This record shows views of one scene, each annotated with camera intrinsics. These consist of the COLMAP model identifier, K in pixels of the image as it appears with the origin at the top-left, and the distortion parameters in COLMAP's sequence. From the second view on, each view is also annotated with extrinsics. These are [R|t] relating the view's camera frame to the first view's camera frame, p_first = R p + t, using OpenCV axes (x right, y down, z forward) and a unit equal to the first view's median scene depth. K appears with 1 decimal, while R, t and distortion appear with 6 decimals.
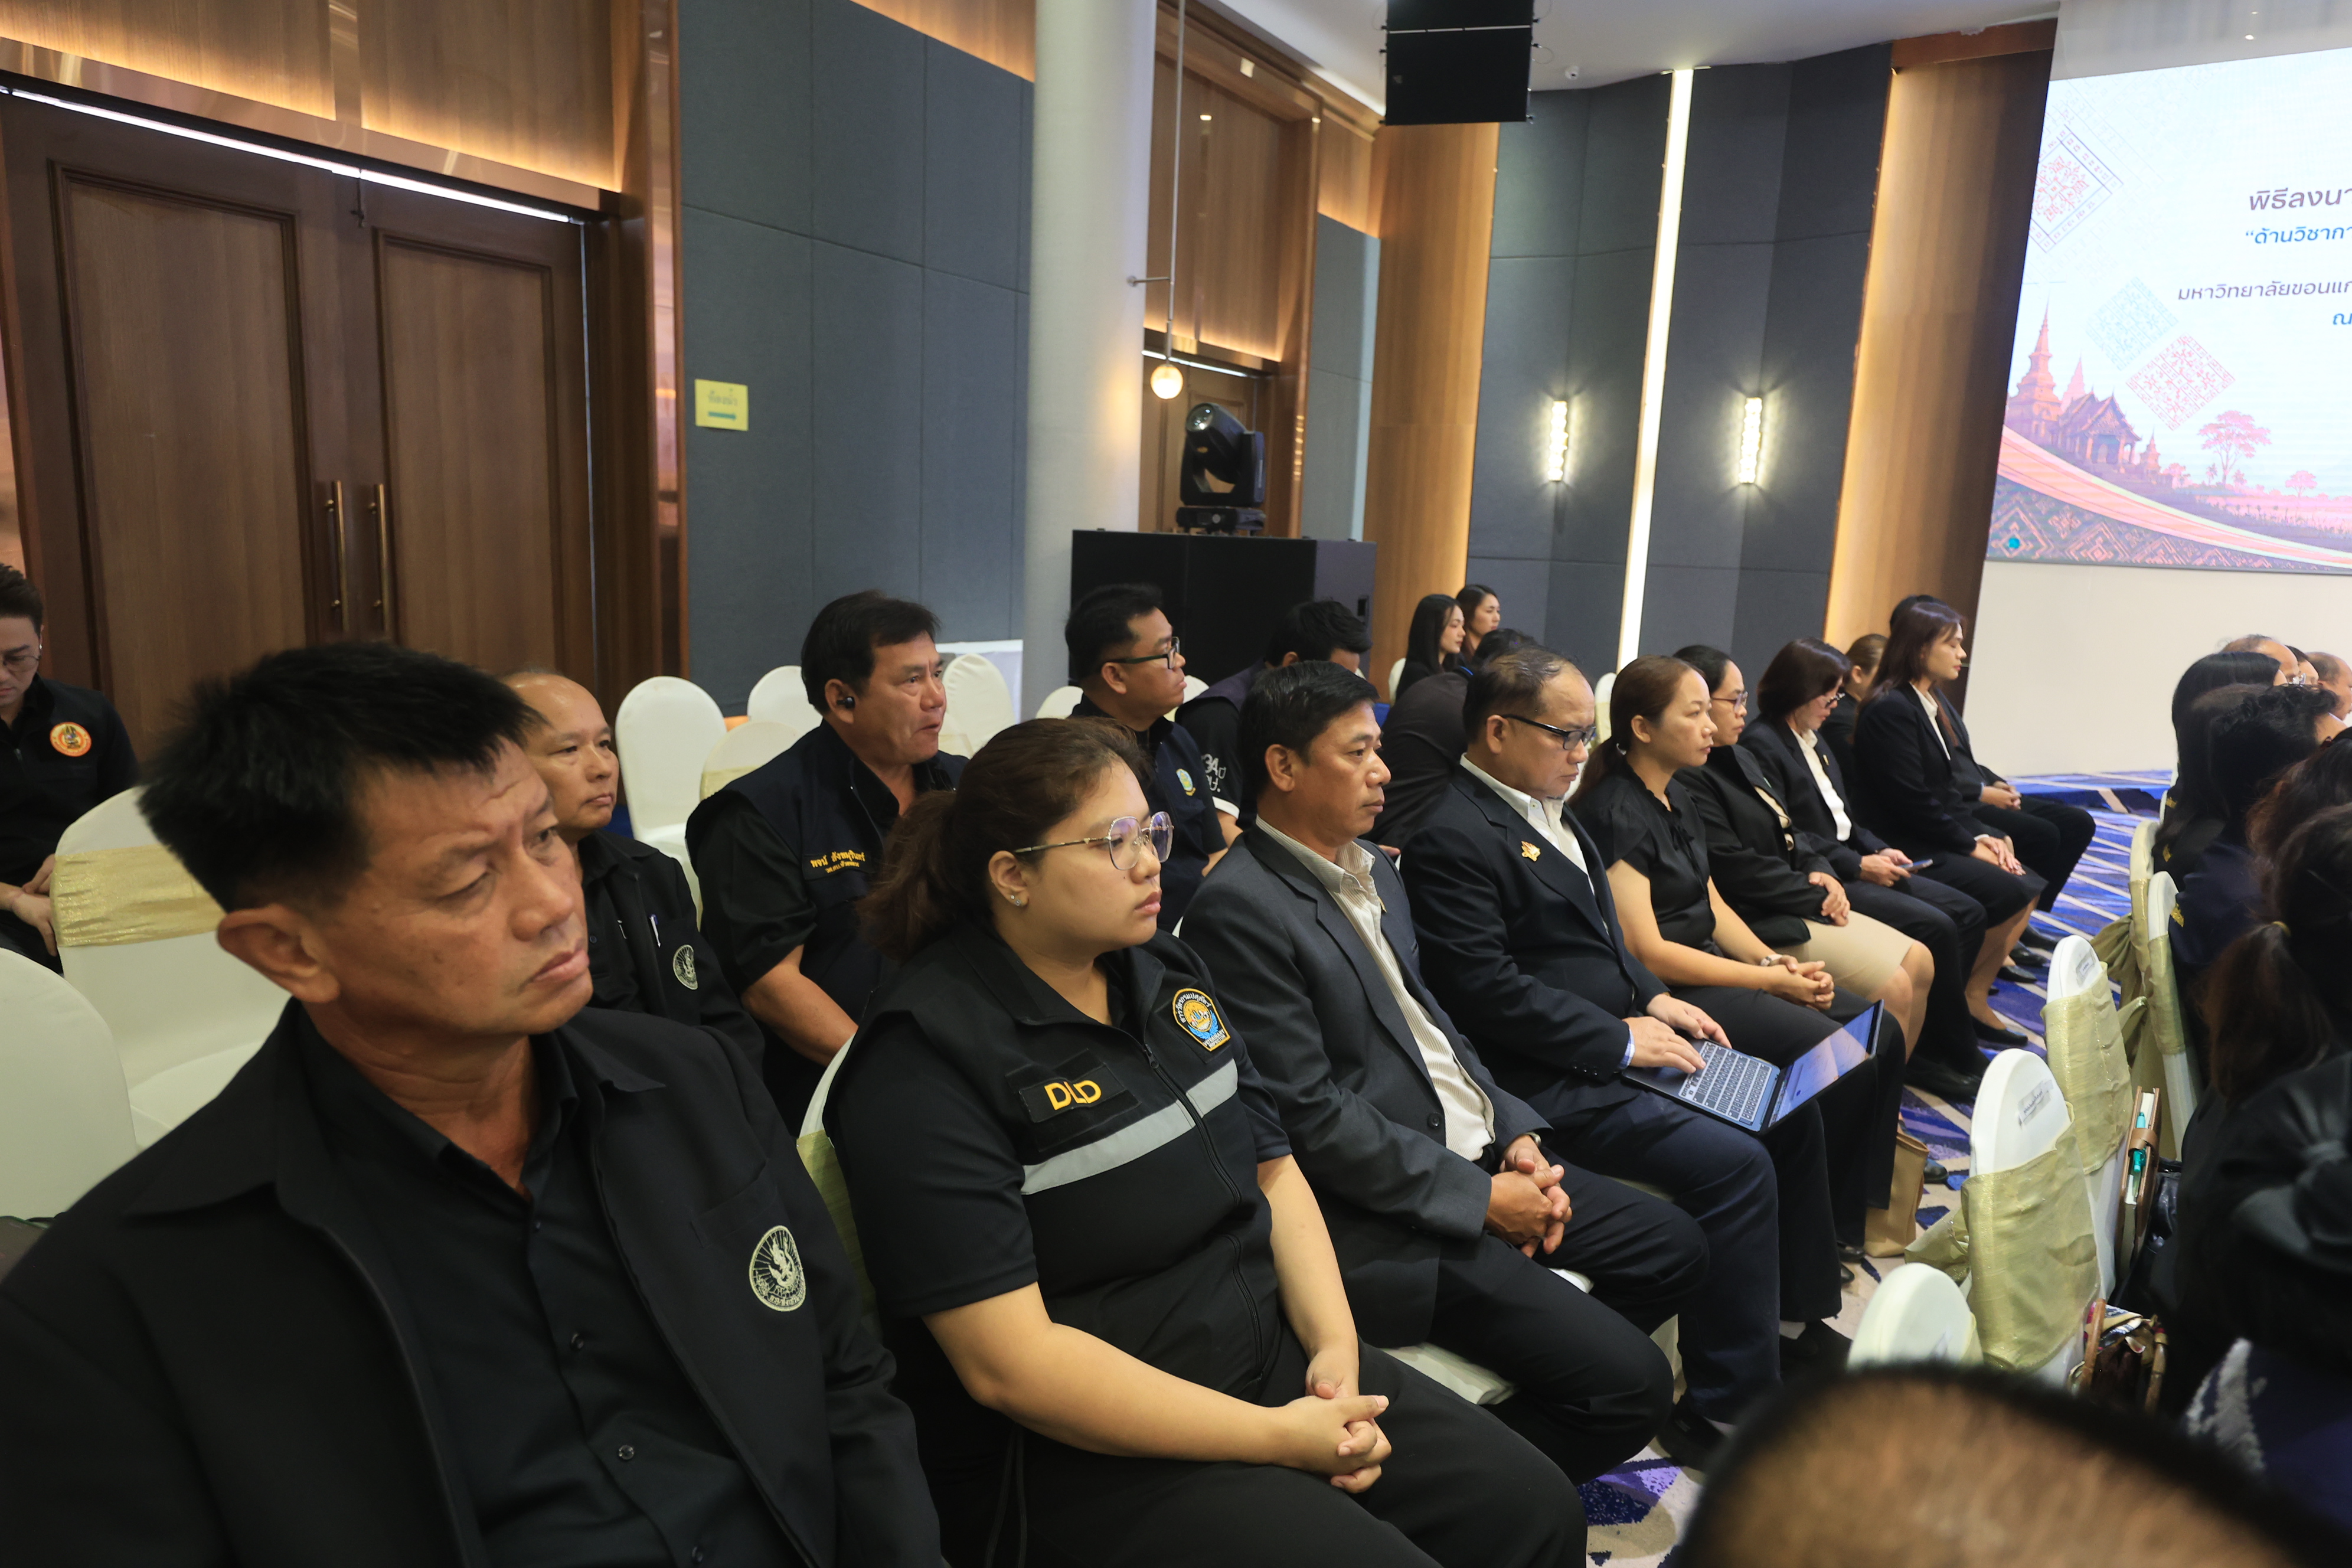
lens RADIAL K [[1410.3, 0, 1176.0], [0, 1410.3, 784.0], [0, 0, 1]] dist [0.009680, 0.004335]
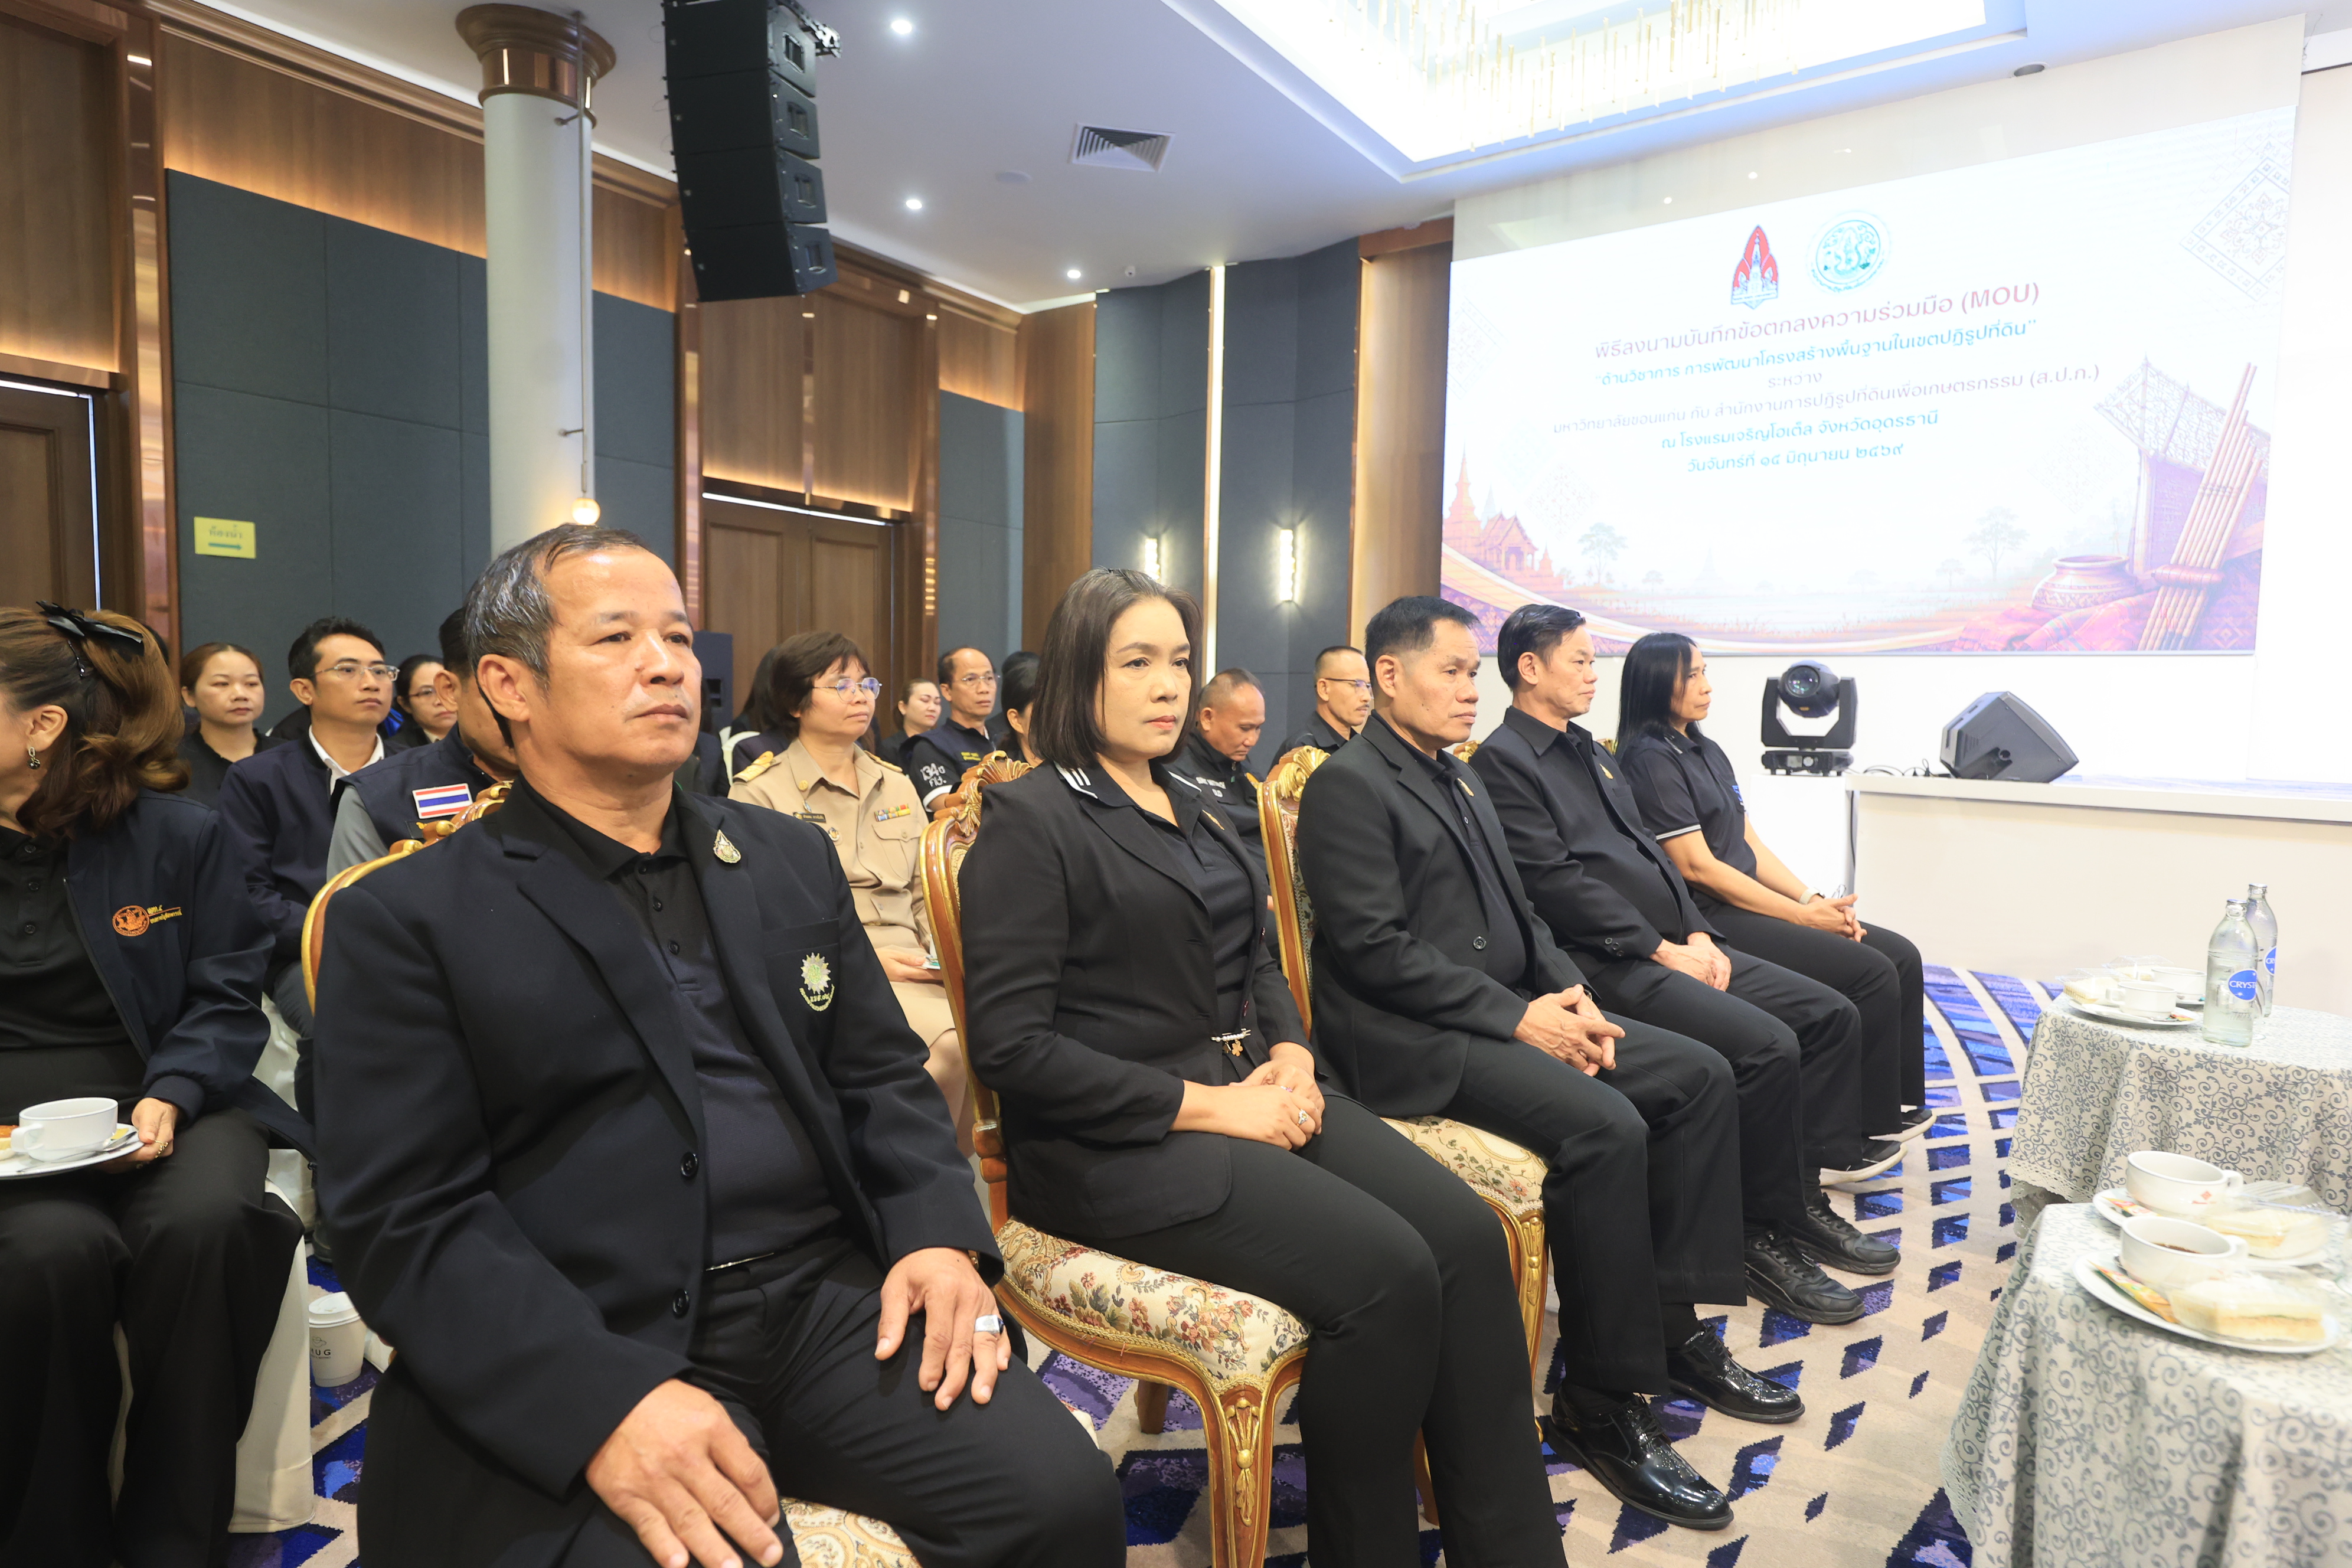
lens RADIAL K [[1288.8, 0, 1176.0], [0, 1288.8, 784.0], [0, 0, 1]] dist [0.043245, -0.033065]
pose [[0.998802, -0.019309, -0.044955, 0.419170], [0.014209, 0.993705, -0.111126, 0.063918], [0.046818, 0.110354, 0.992789, -0.055081]]
